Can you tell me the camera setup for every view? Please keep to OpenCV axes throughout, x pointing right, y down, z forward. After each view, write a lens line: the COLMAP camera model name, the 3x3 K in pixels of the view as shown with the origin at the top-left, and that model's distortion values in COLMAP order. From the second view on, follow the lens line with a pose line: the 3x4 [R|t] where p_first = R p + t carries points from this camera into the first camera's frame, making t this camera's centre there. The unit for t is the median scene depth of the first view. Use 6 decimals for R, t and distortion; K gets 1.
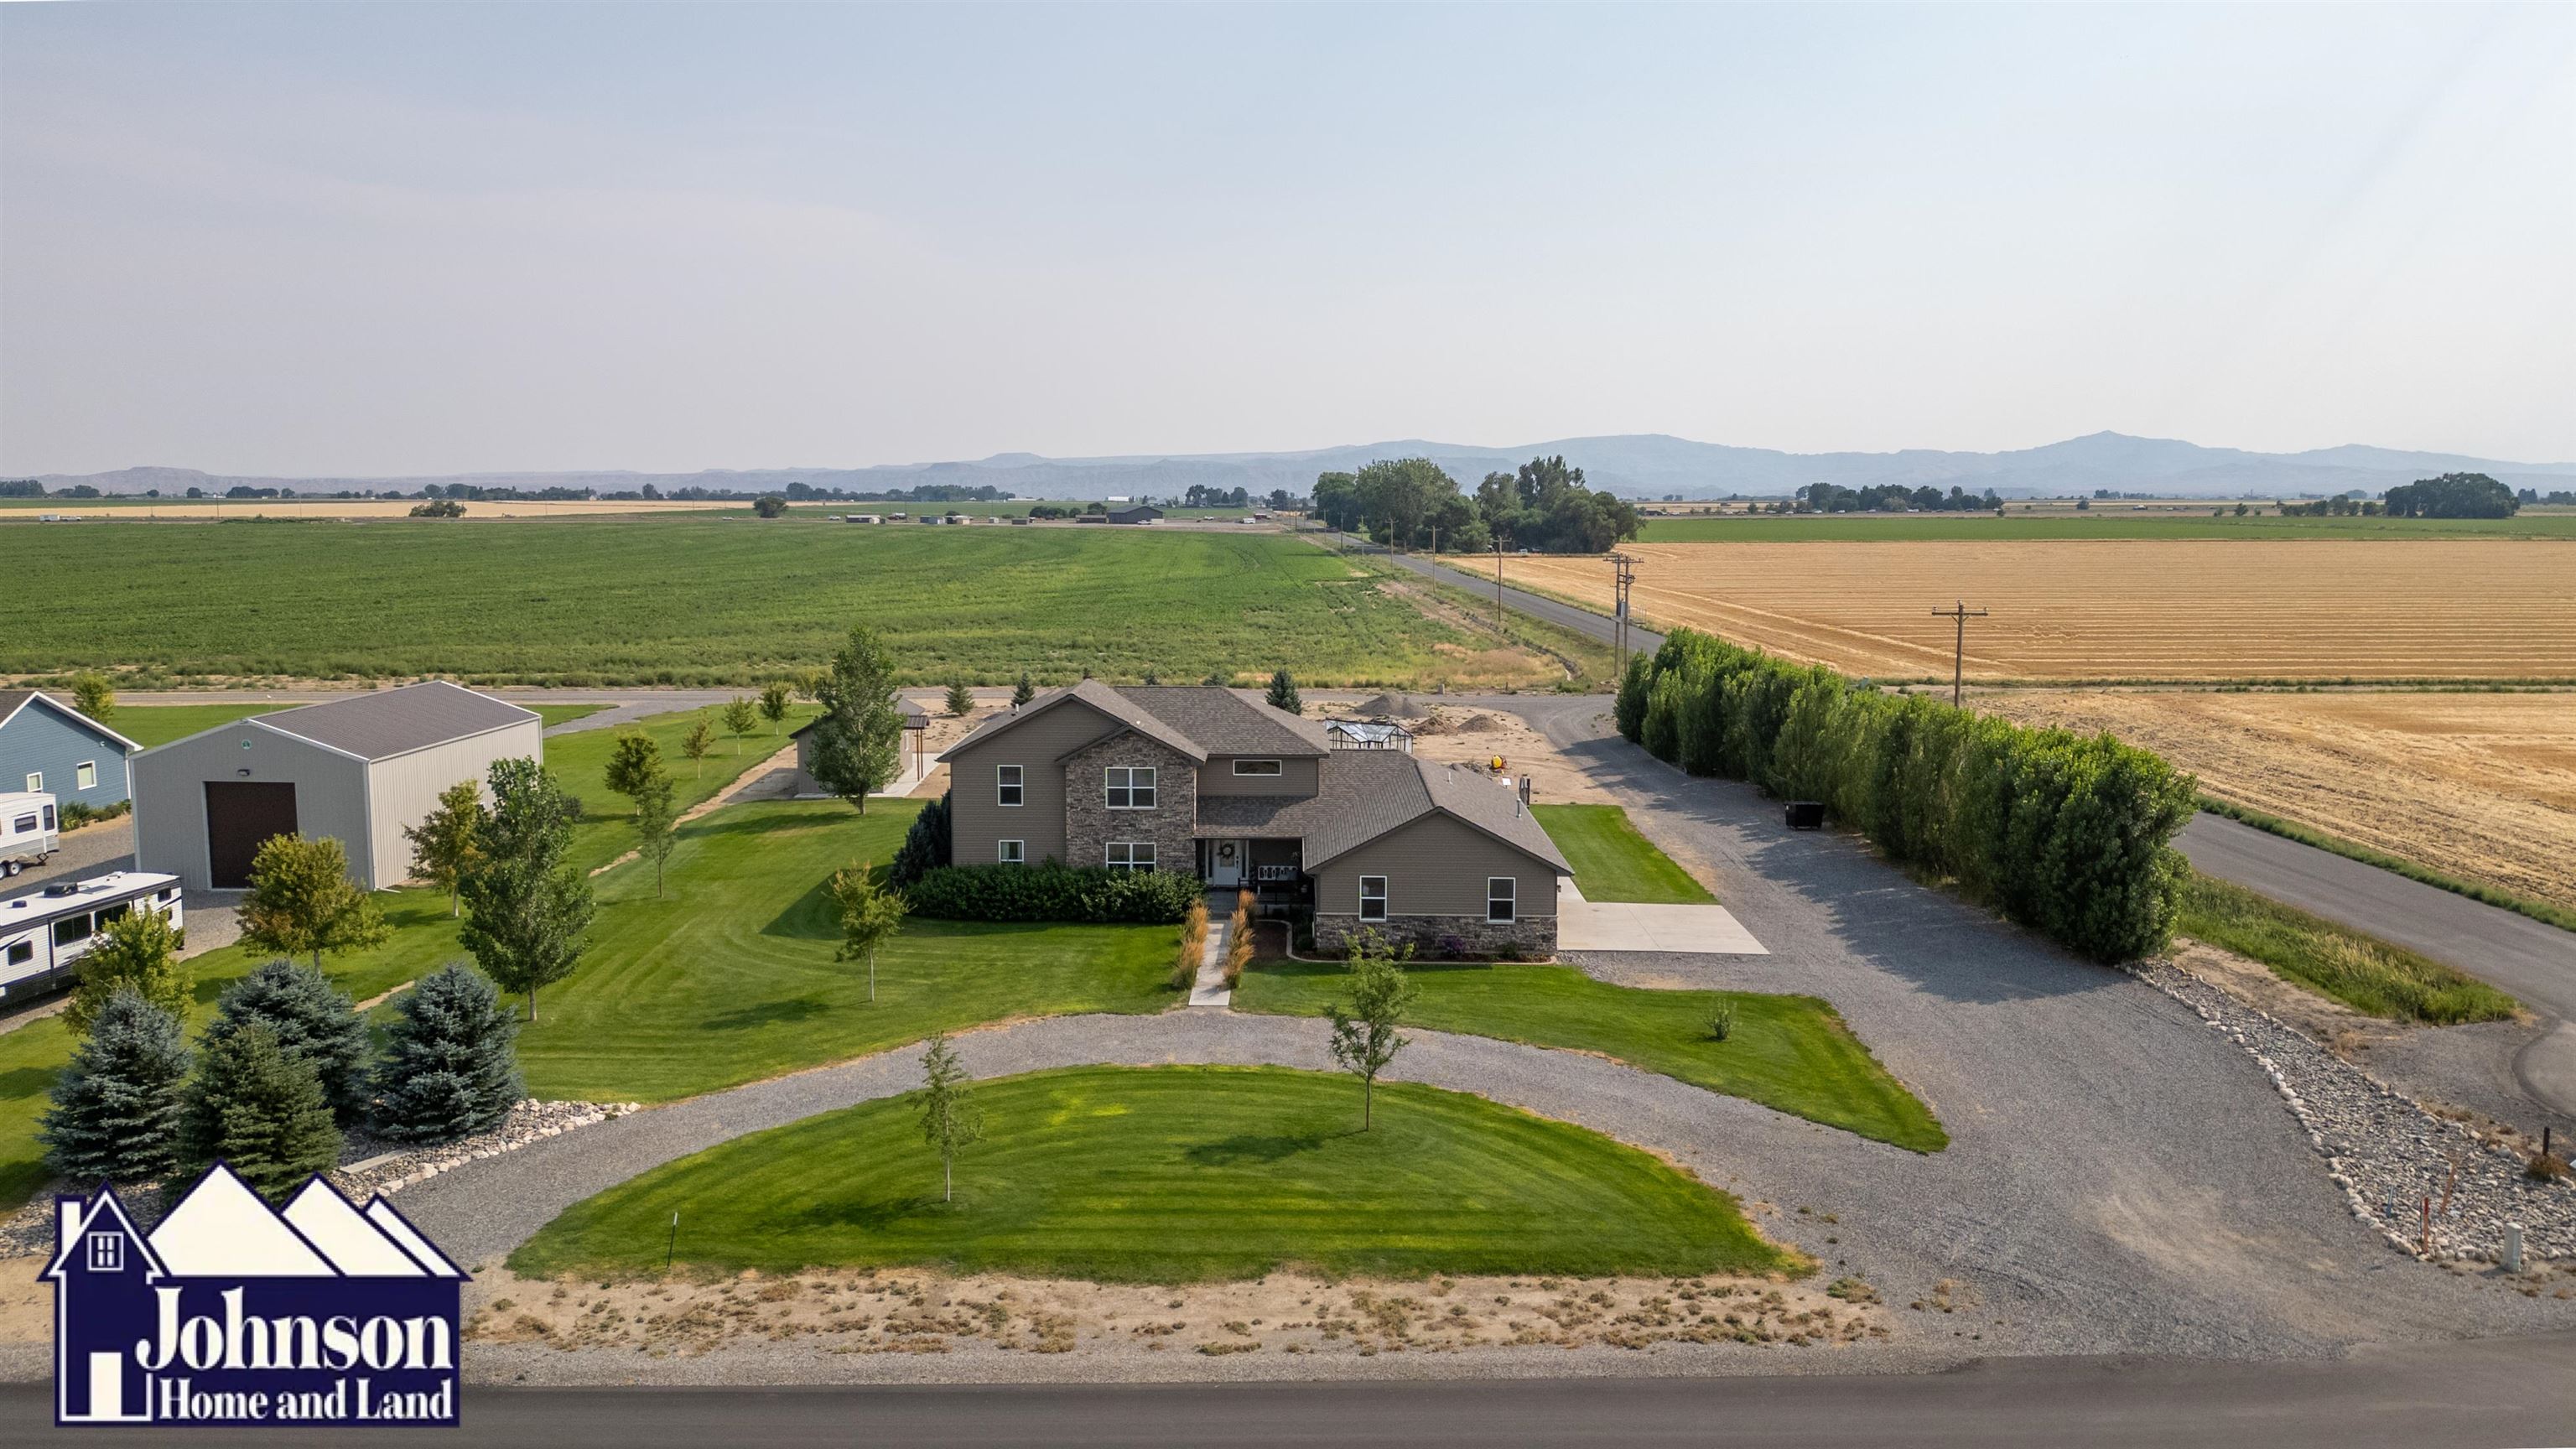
lens RADIAL K [[1847.2, 0, 1288.0], [0, 1847.2, 724.5], [0, 0, 1]] dist [0.108296, -0.138308]
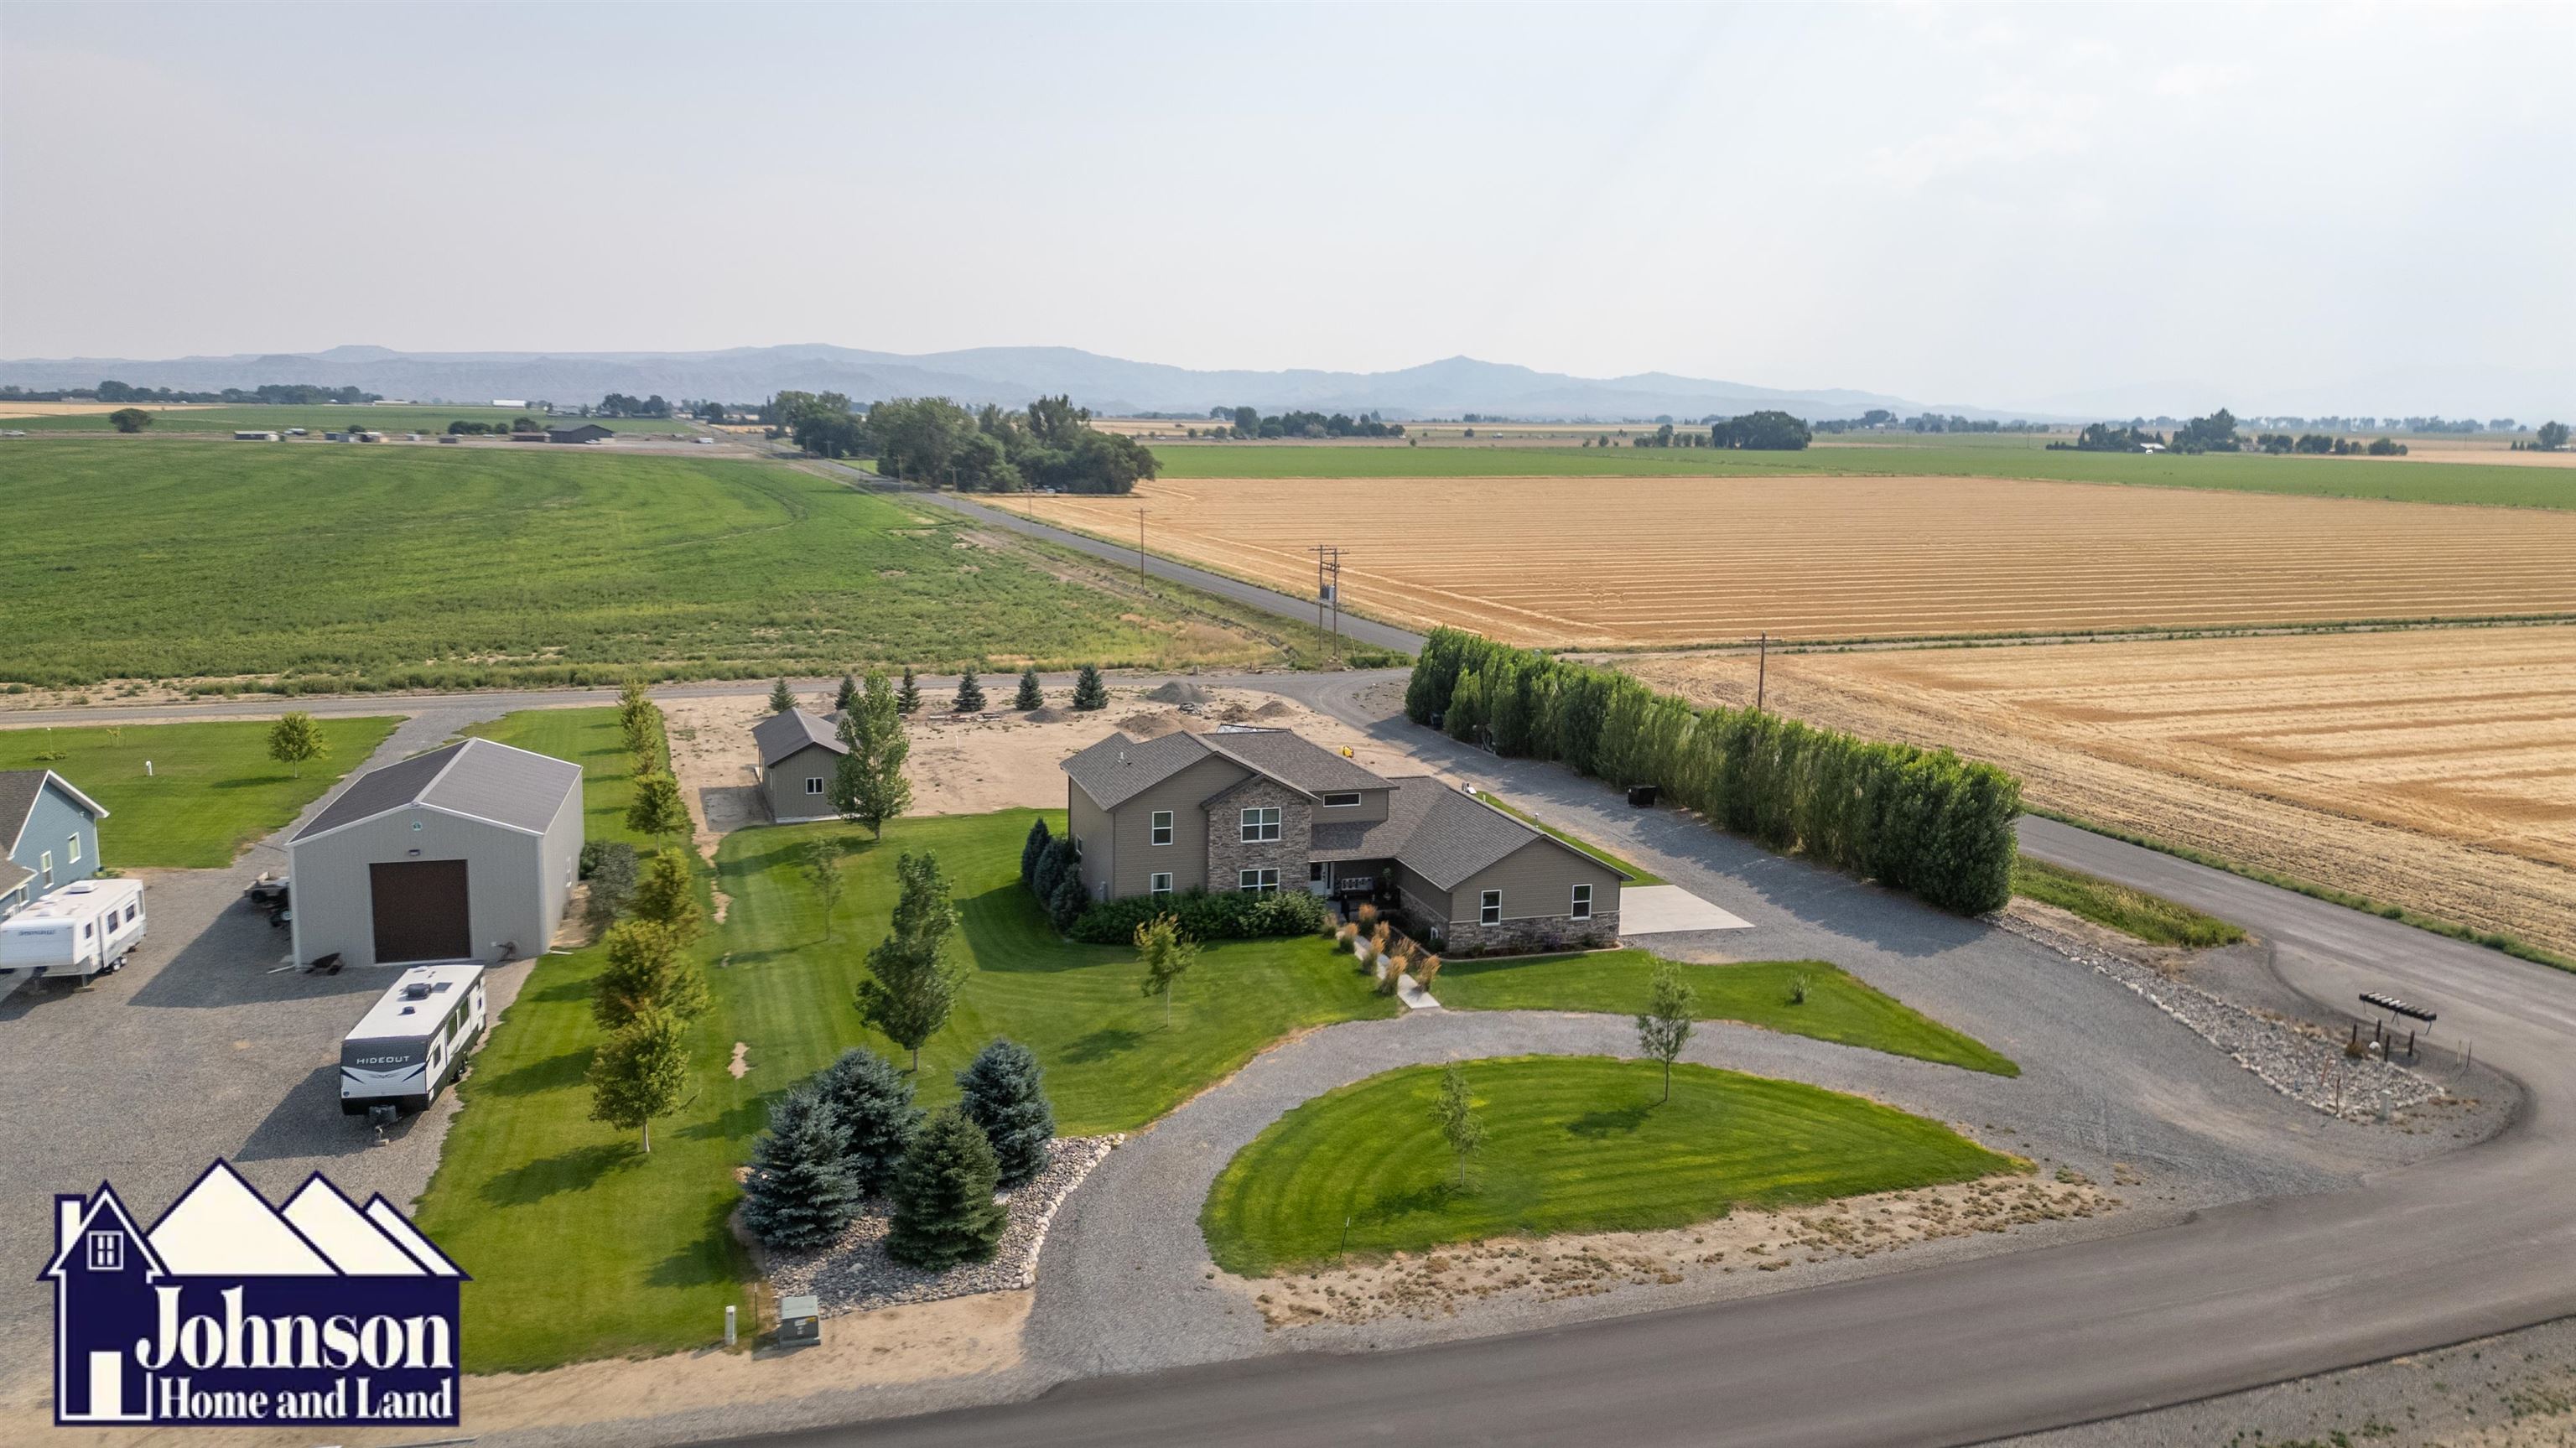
lens RADIAL K [[1801.1, 0, 1281.6], [0, 1801.1, 725.9], [0, 0, 1]] dist [0.119175, -0.153019]
pose [[0.951631, -0.040921, 0.304505, -0.428959], [0.024976, 0.998114, 0.056076, -0.096554], [-0.306225, -0.045758, 0.950859, -0.127532]]
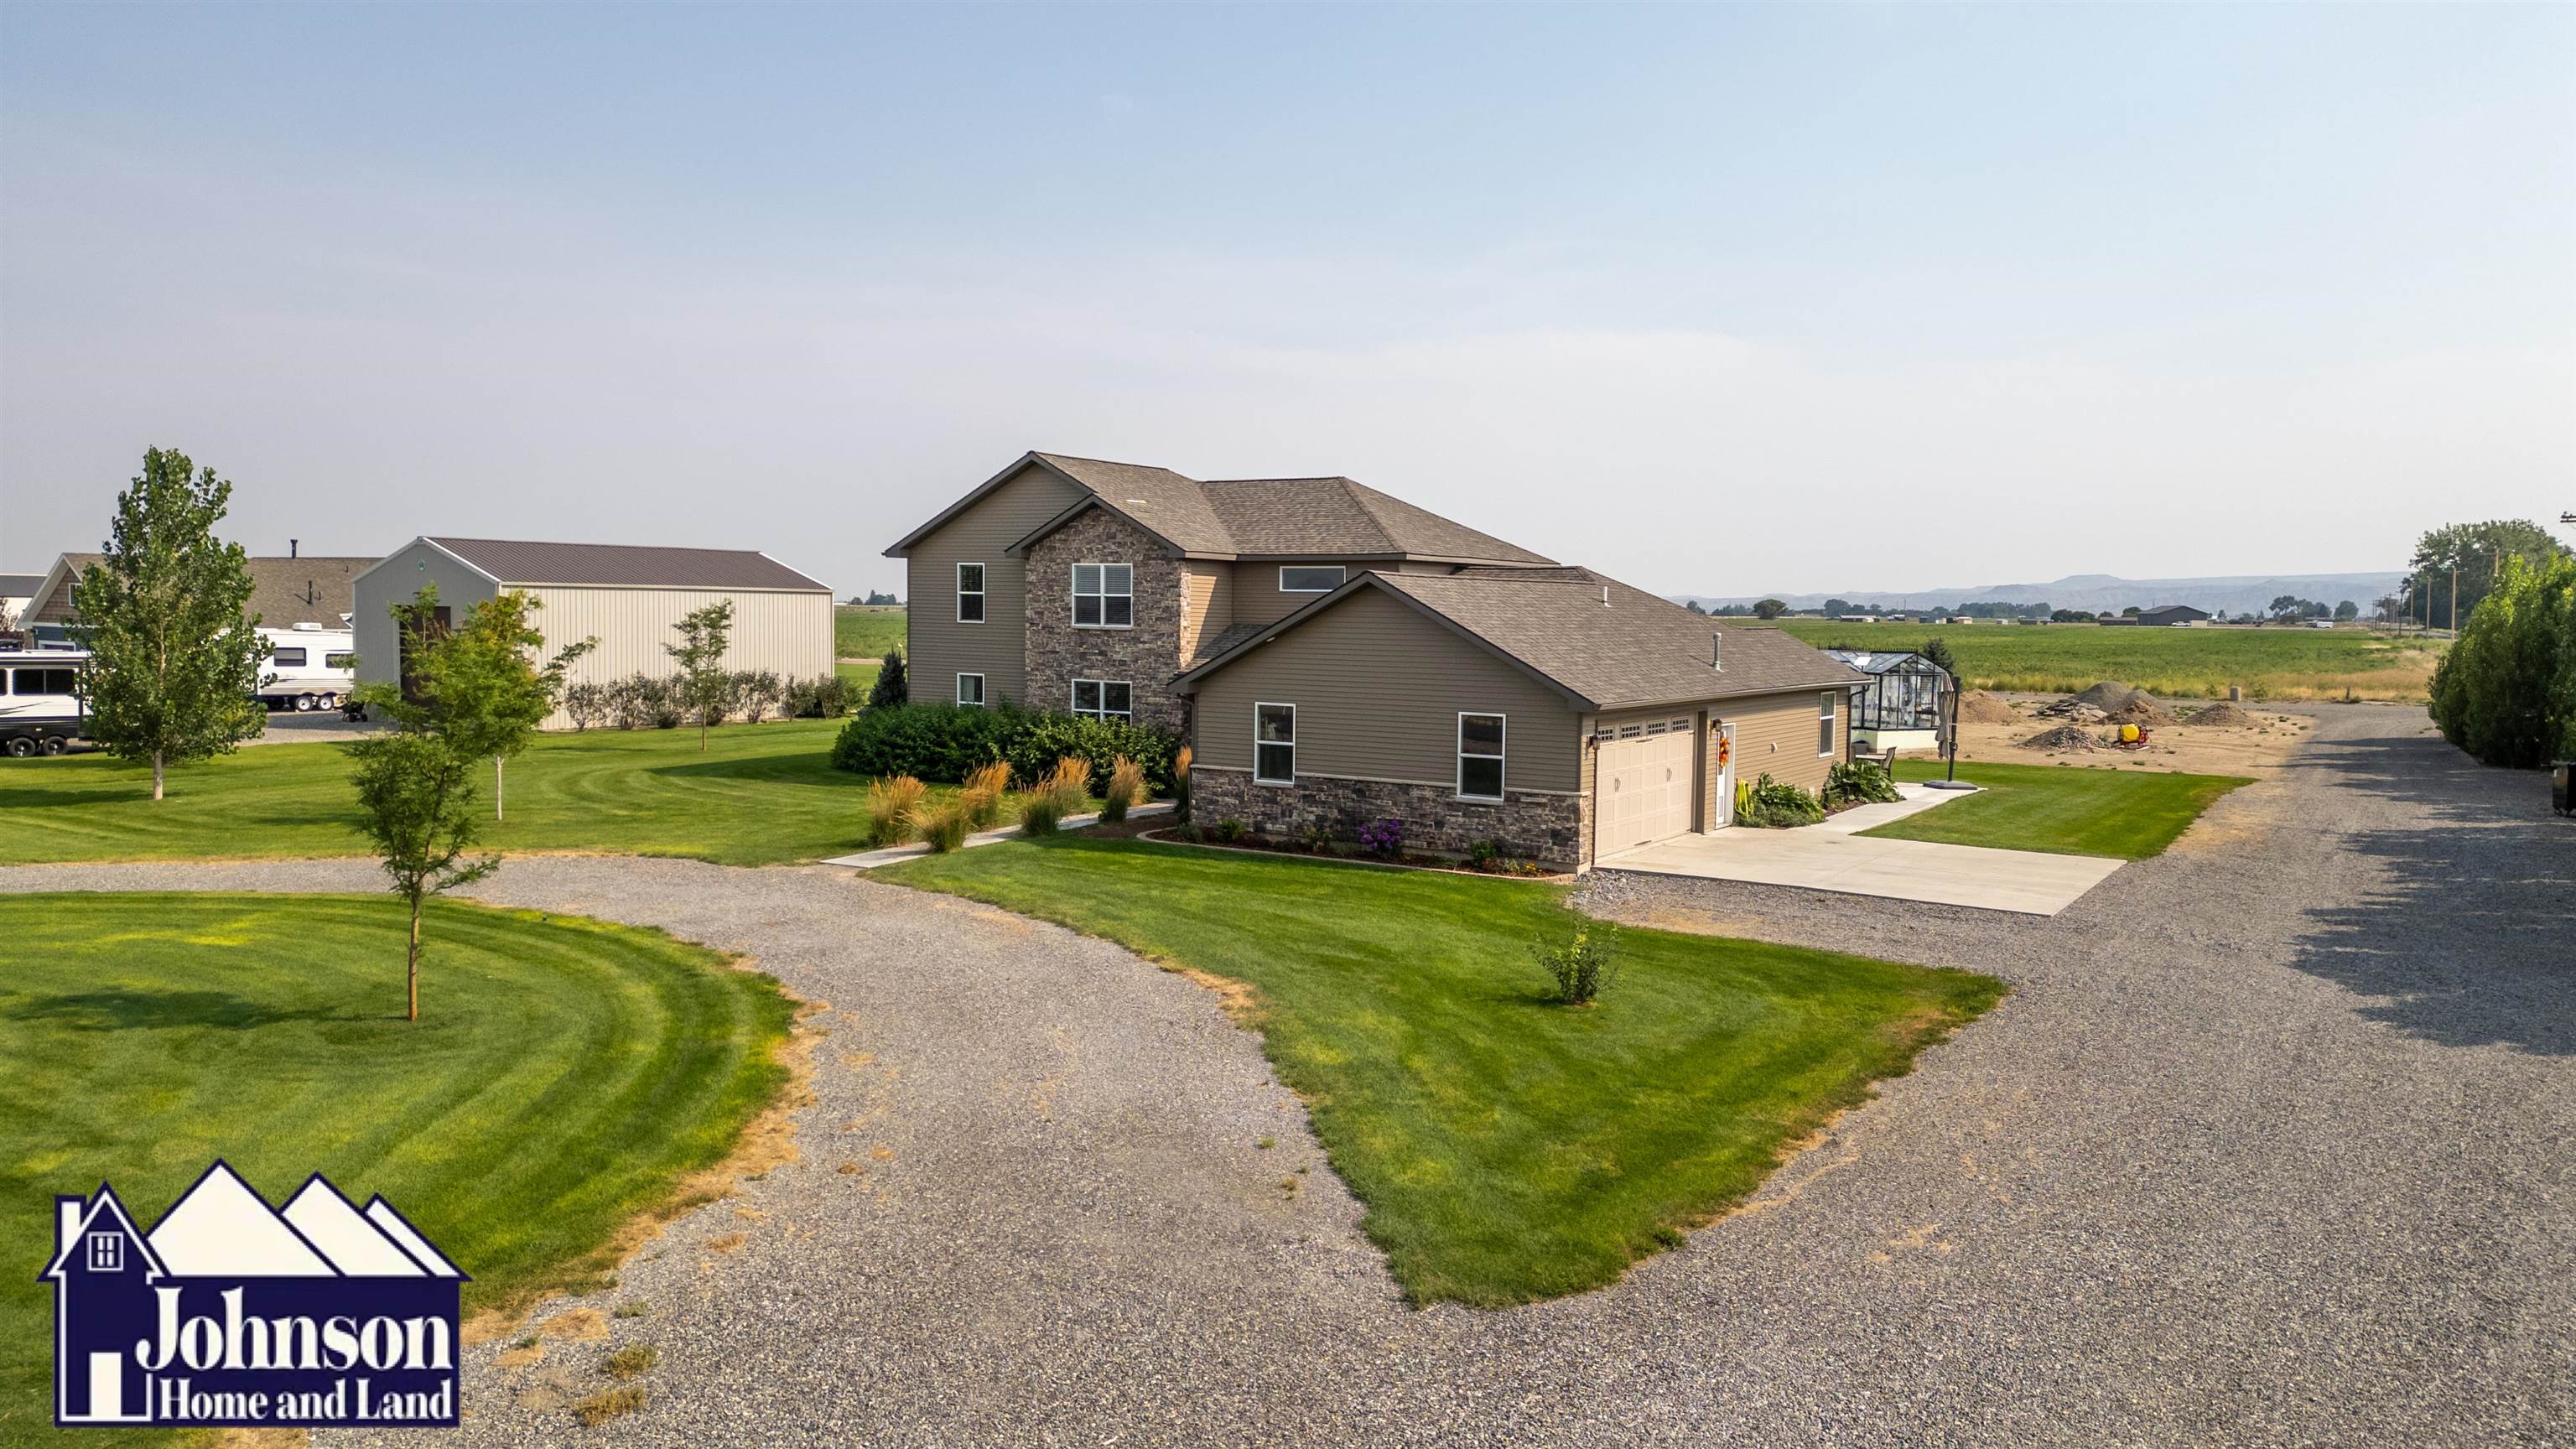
lens RADIAL K [[1801.2, 0, 1281.6], [0, 1801.2, 726.4], [0, 0, 1]] dist [0.119175, -0.153019]
pose [[0.847212, 0.040858, -0.529681, 0.308534], [-0.074287, 0.996354, -0.041965, 0.102483], [0.526035, 0.074902, 0.847158, 0.494200]]
